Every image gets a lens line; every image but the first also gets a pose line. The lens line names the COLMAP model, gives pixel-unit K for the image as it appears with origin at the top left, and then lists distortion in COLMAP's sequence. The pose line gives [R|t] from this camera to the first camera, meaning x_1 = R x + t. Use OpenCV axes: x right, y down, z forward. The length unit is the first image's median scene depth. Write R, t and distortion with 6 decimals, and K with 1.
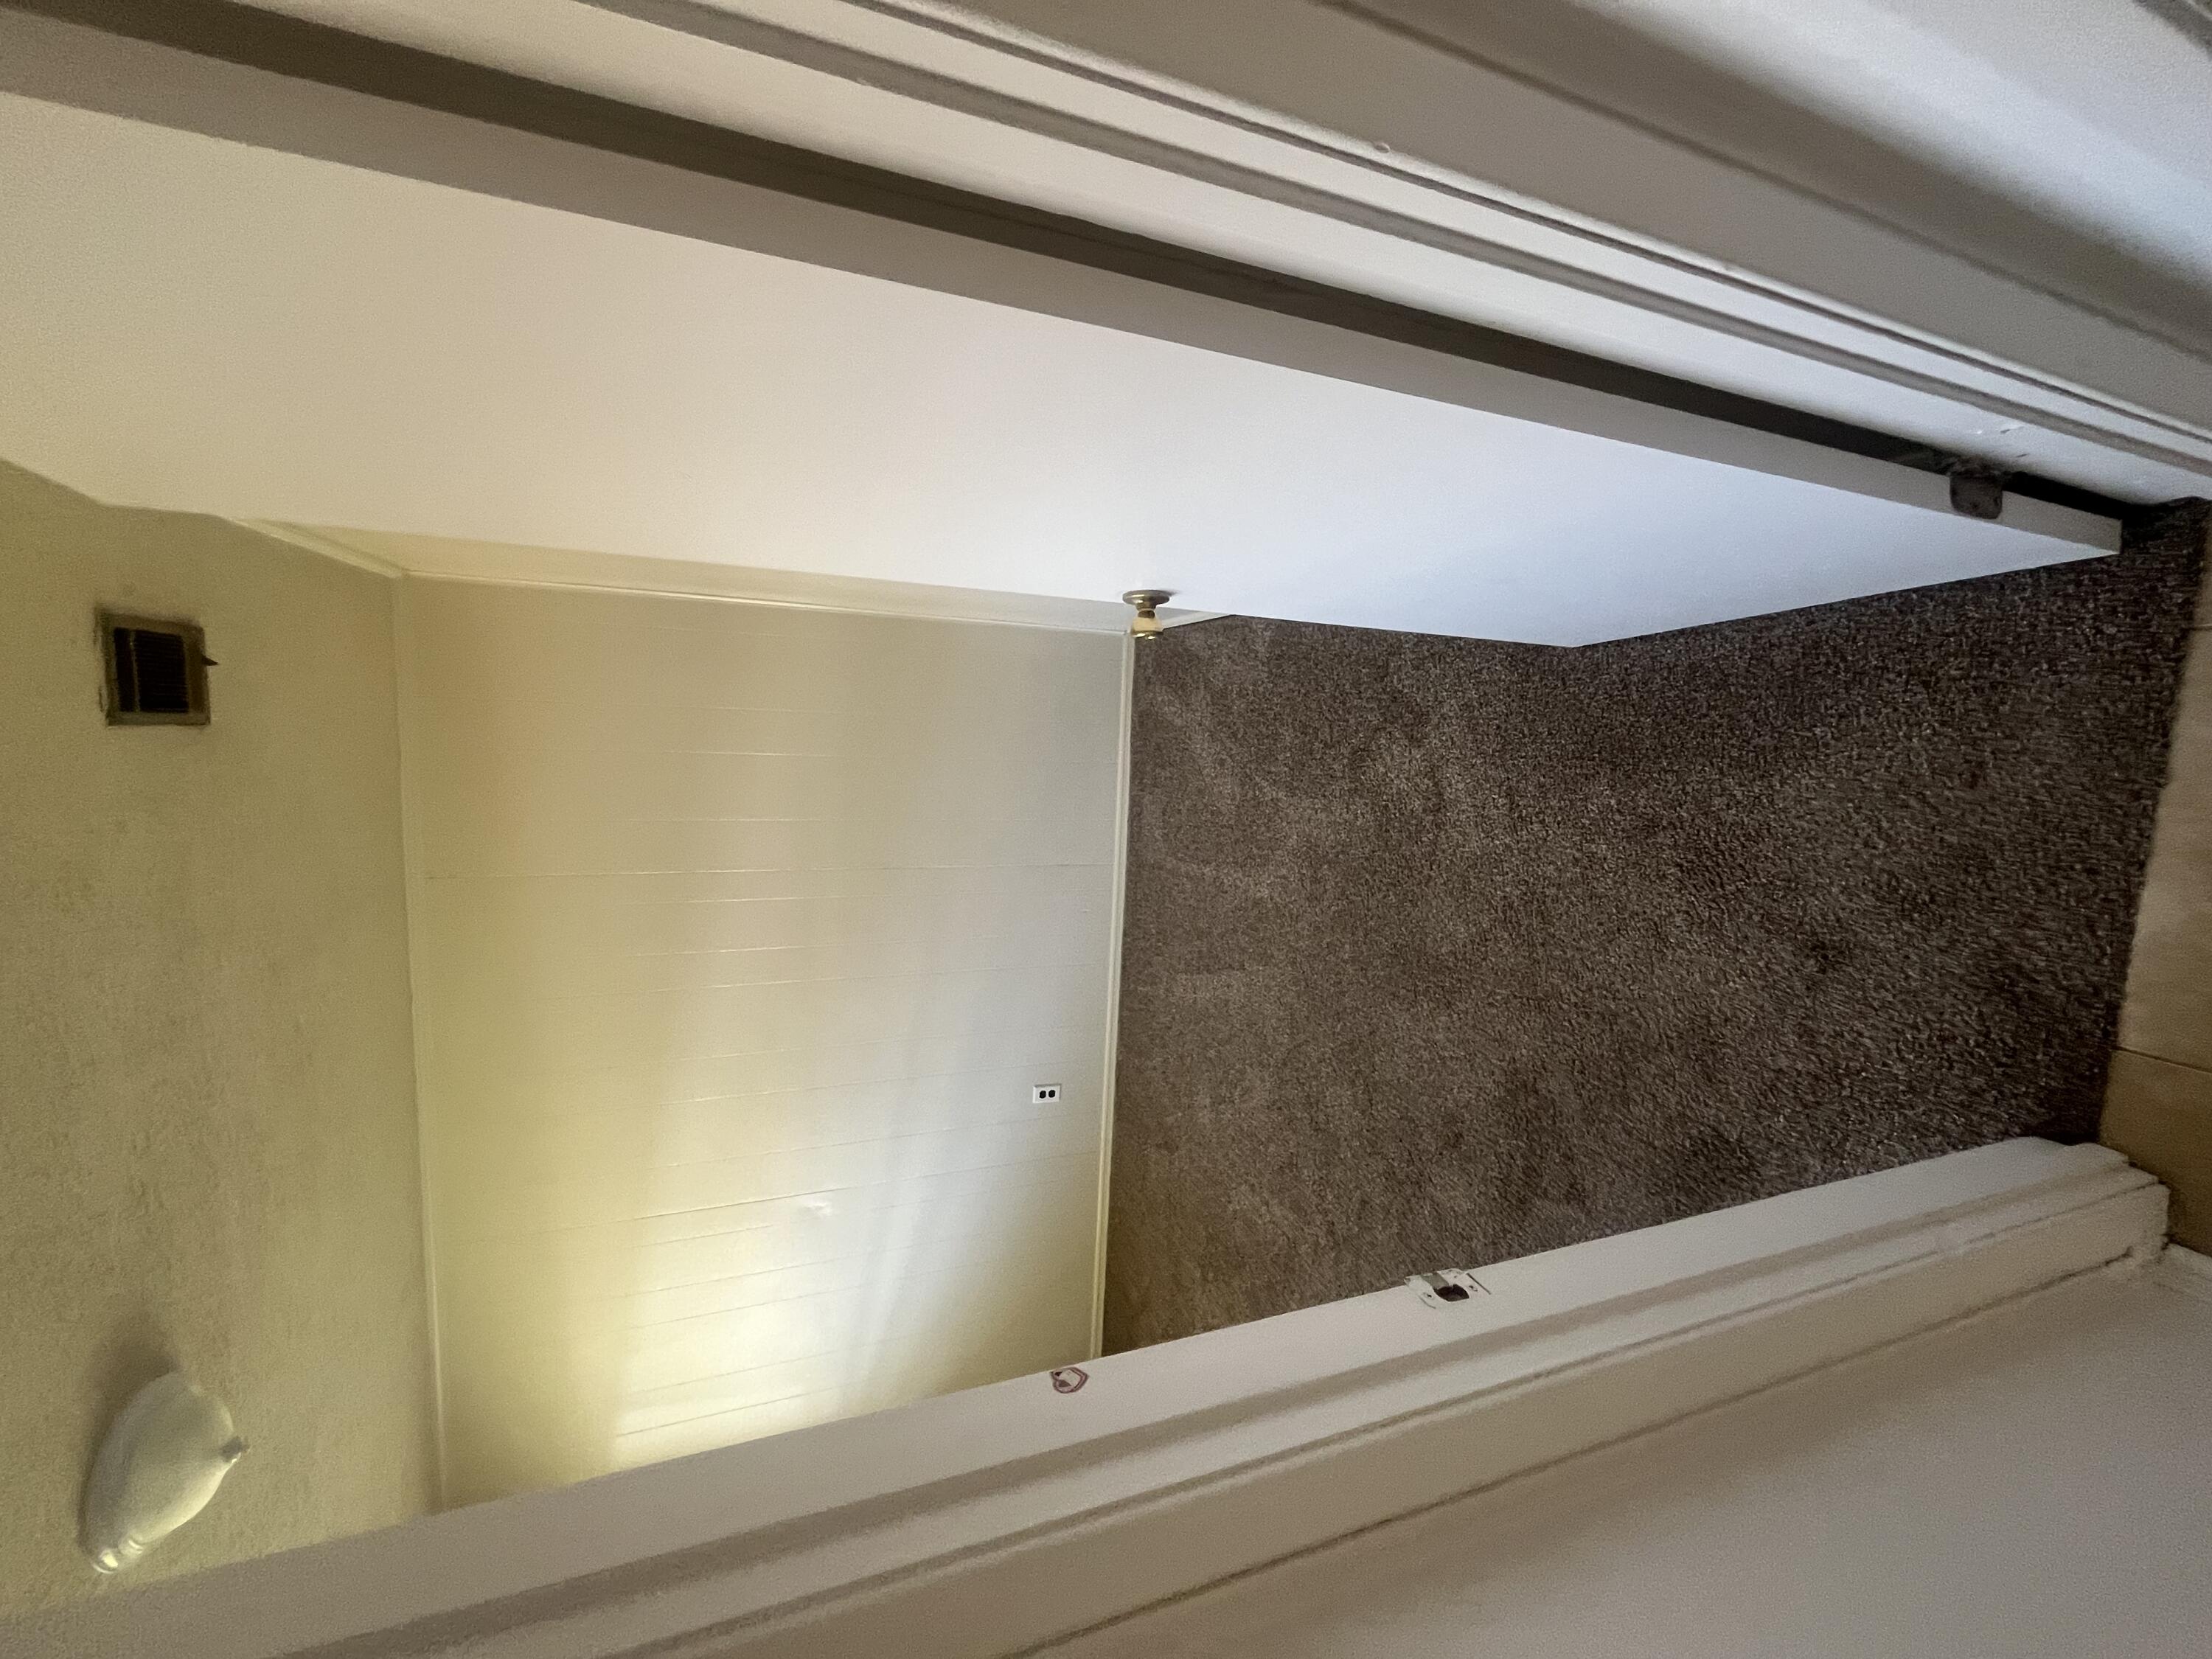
lens RADIAL K [[894.7, 0, 1109.3], [0, 894.7, 825.7], [0, 0, 1]] dist [-0.000534, -0.000525]
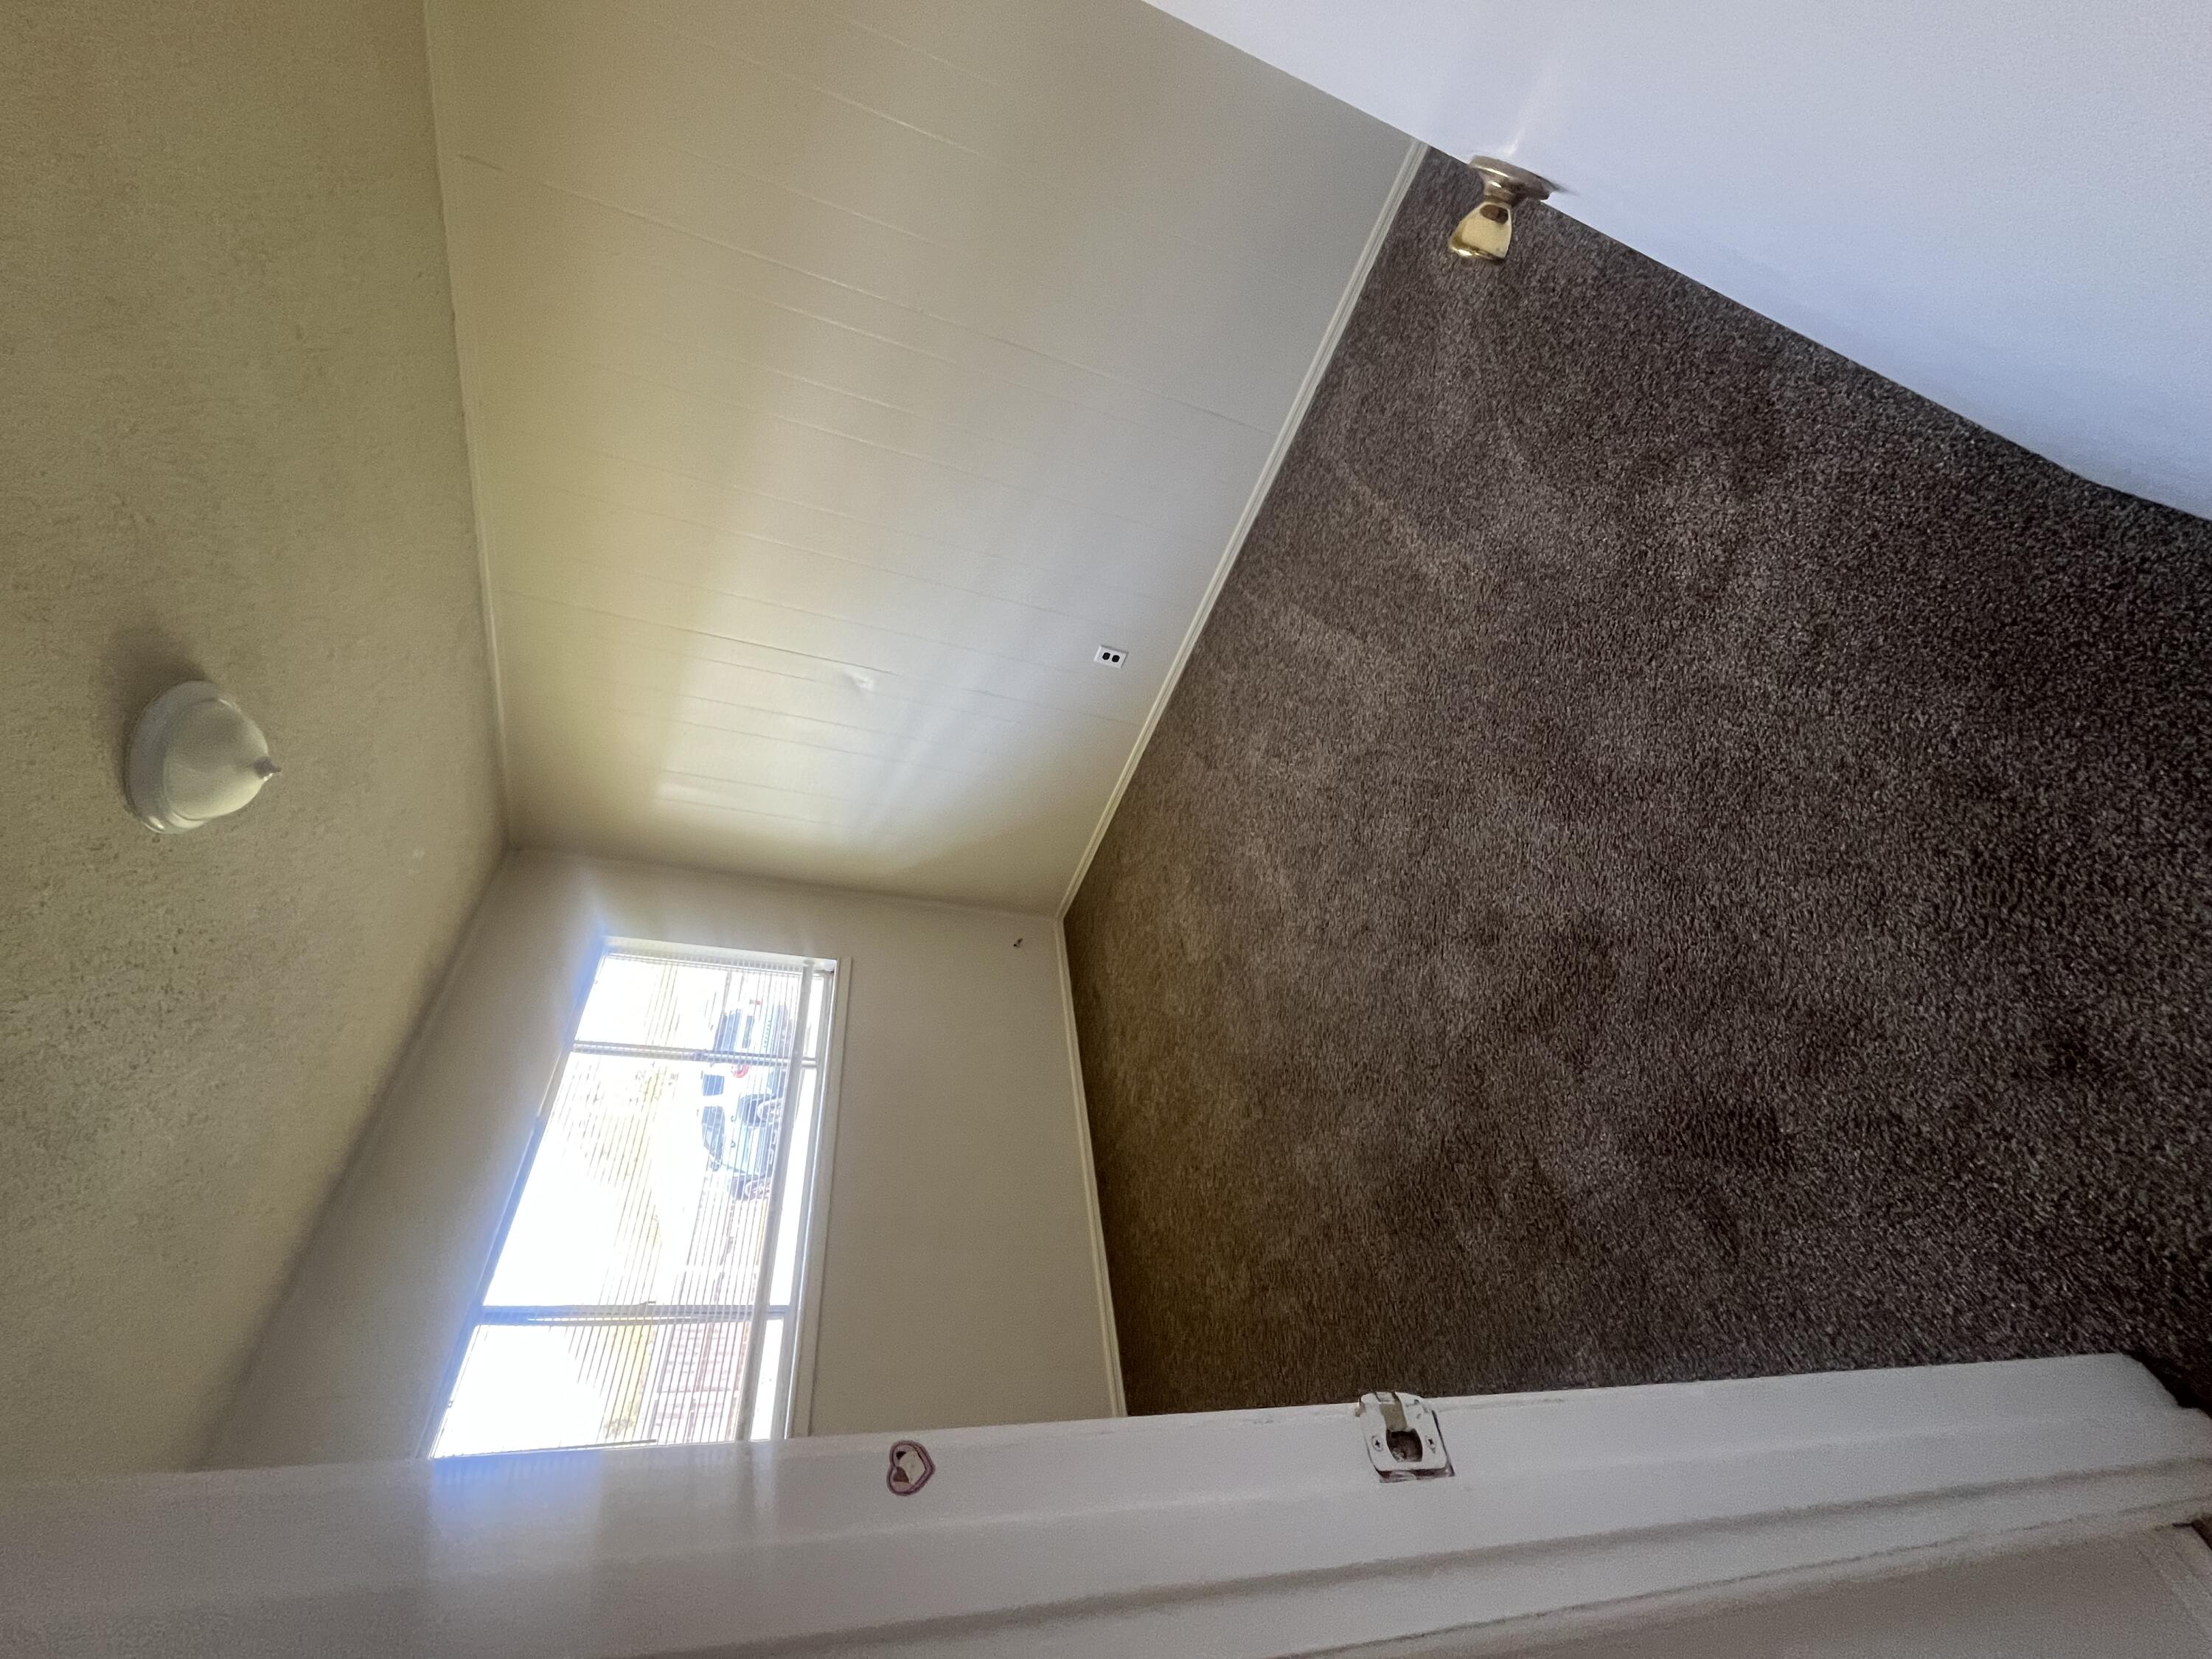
lens RADIAL K [[899.8, 0, 1110.5], [0, 899.8, 826.6], [0, 0, 1]] dist [-0.000576, -0.000336]
pose [[0.929839, 0.367752, 0.012575, -0.035857], [-0.320644, 0.793017, 0.517988, -0.112382], [0.180519, -0.485677, 0.855295, 0.223029]]
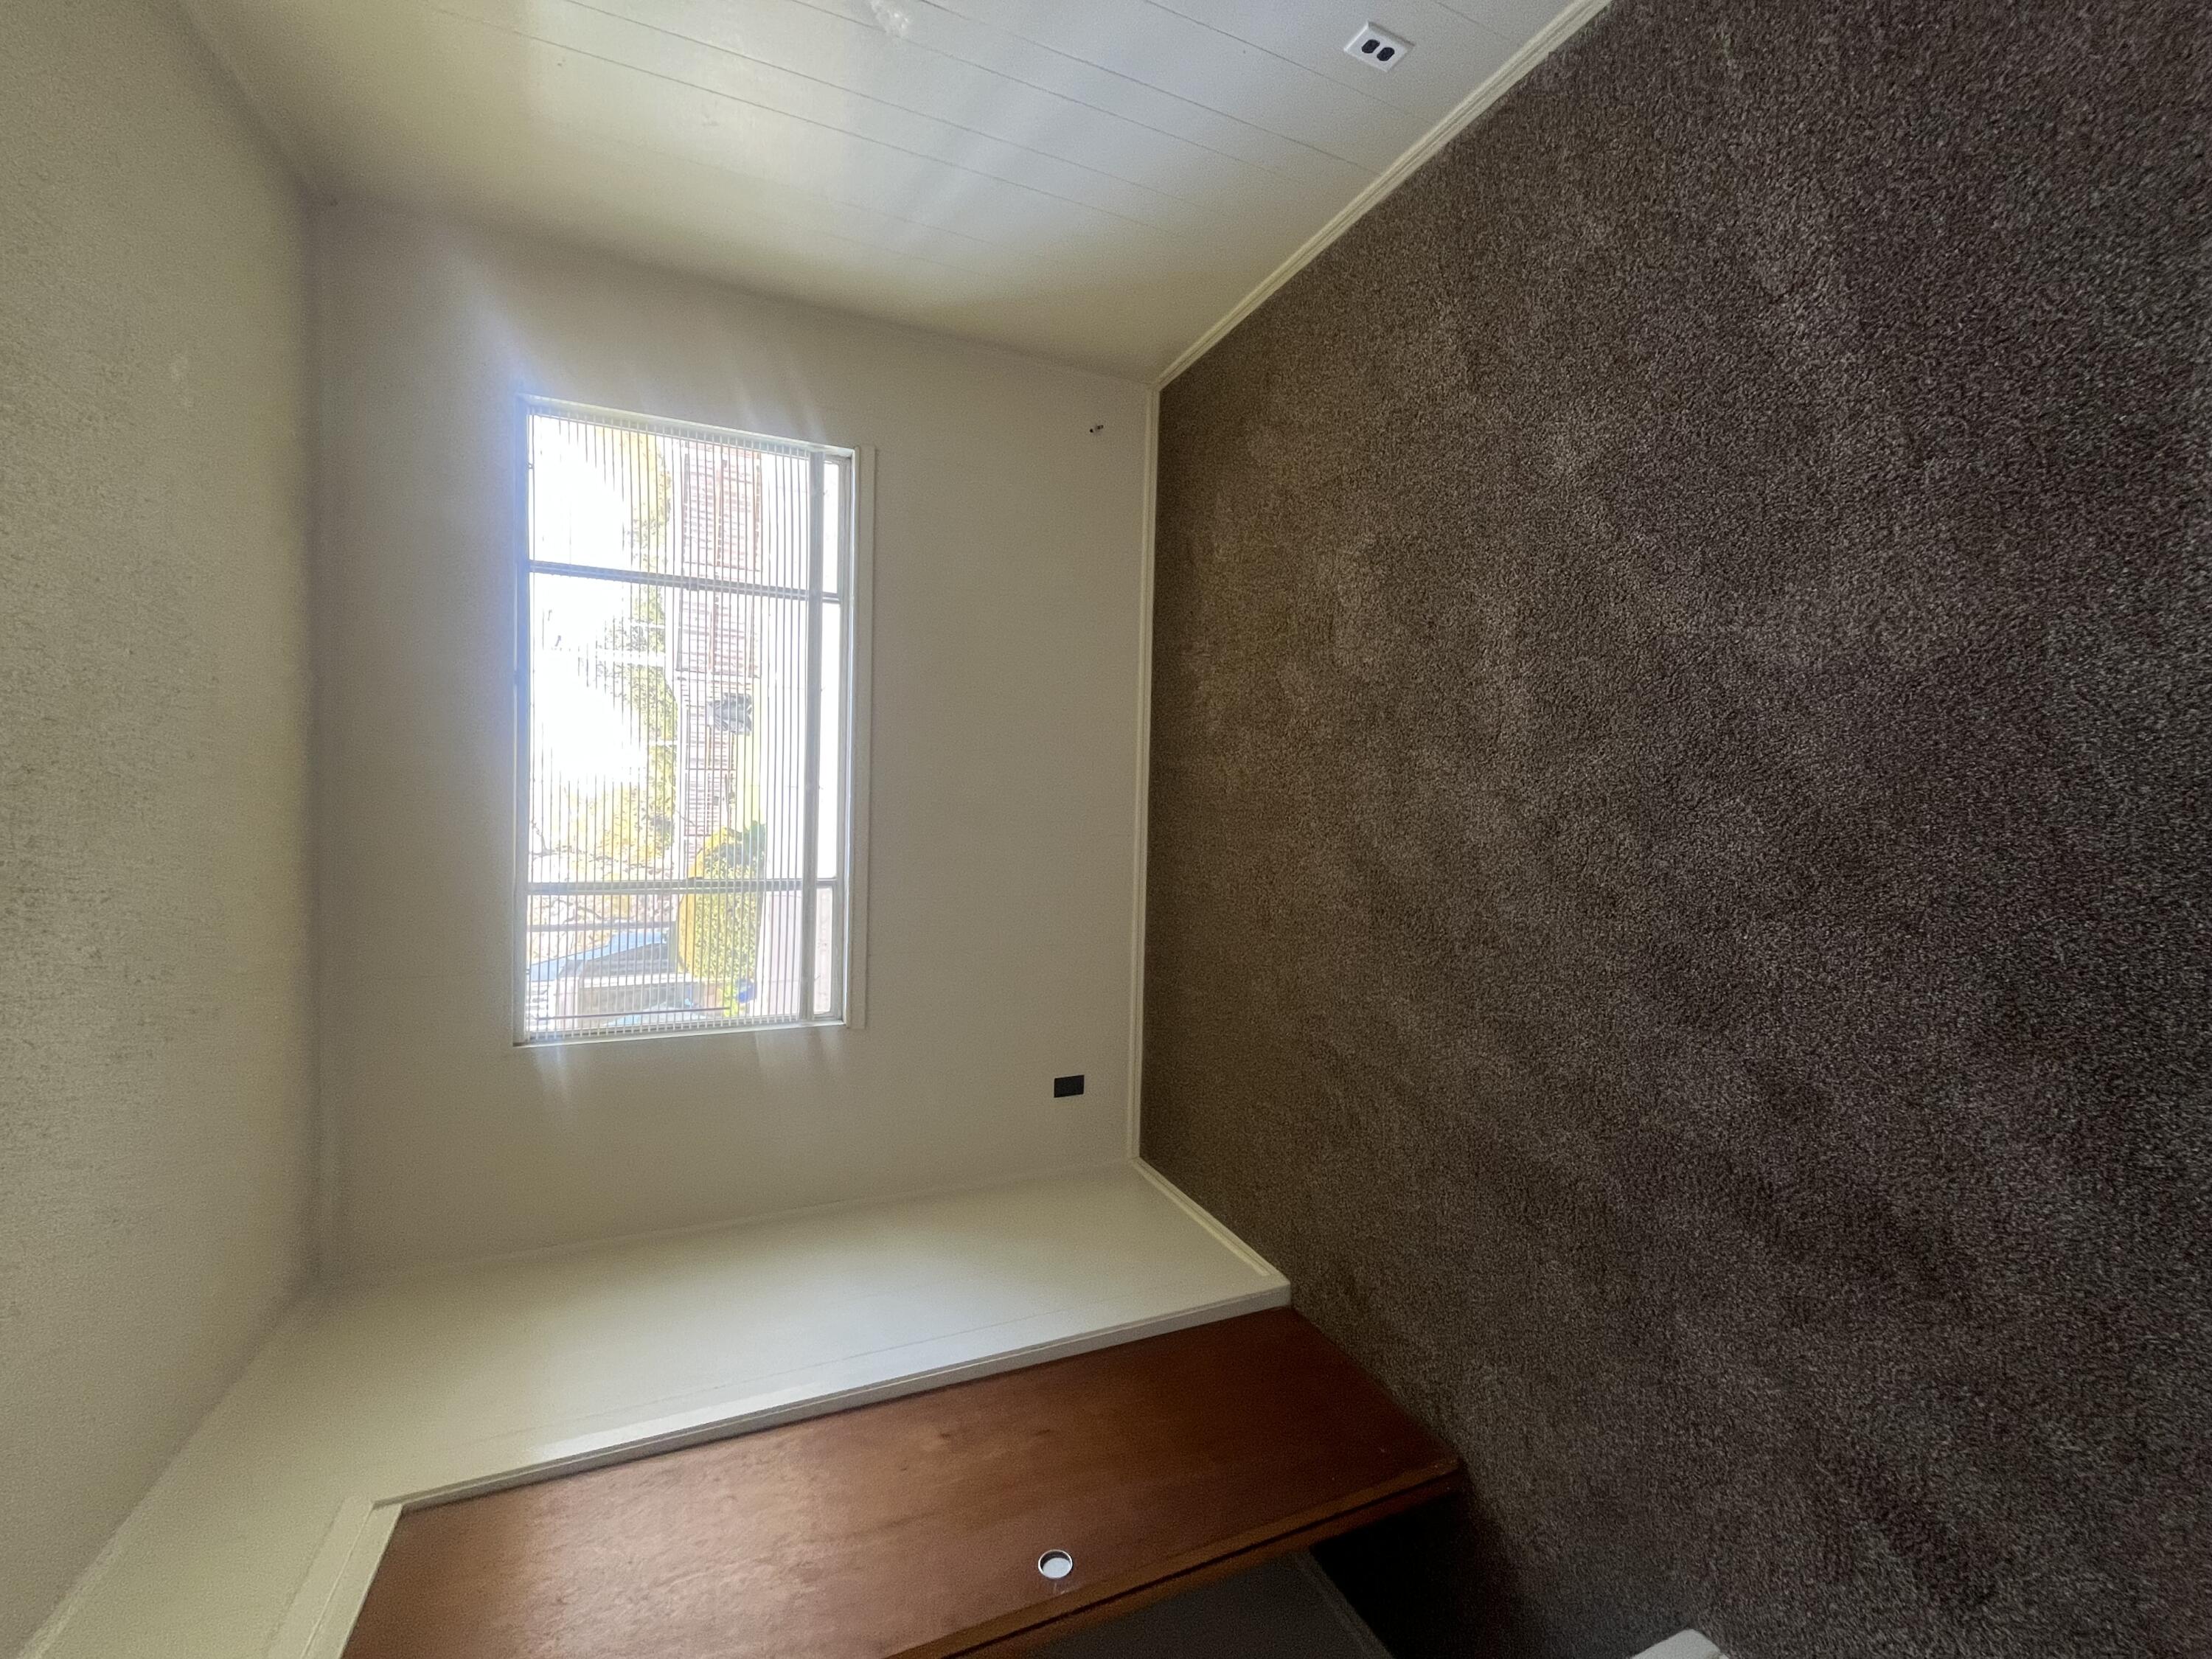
lens RADIAL K [[902.3, 0, 1106.0], [0, 902.3, 829.5], [0, 0, 1]] dist [-0.002753, -0.000521]
pose [[0.857346, 0.379406, 0.347863, -0.456215], [-0.405825, 0.082498, 0.910220, -0.105076], [0.316645, -0.921545, 0.224702, 1.021897]]
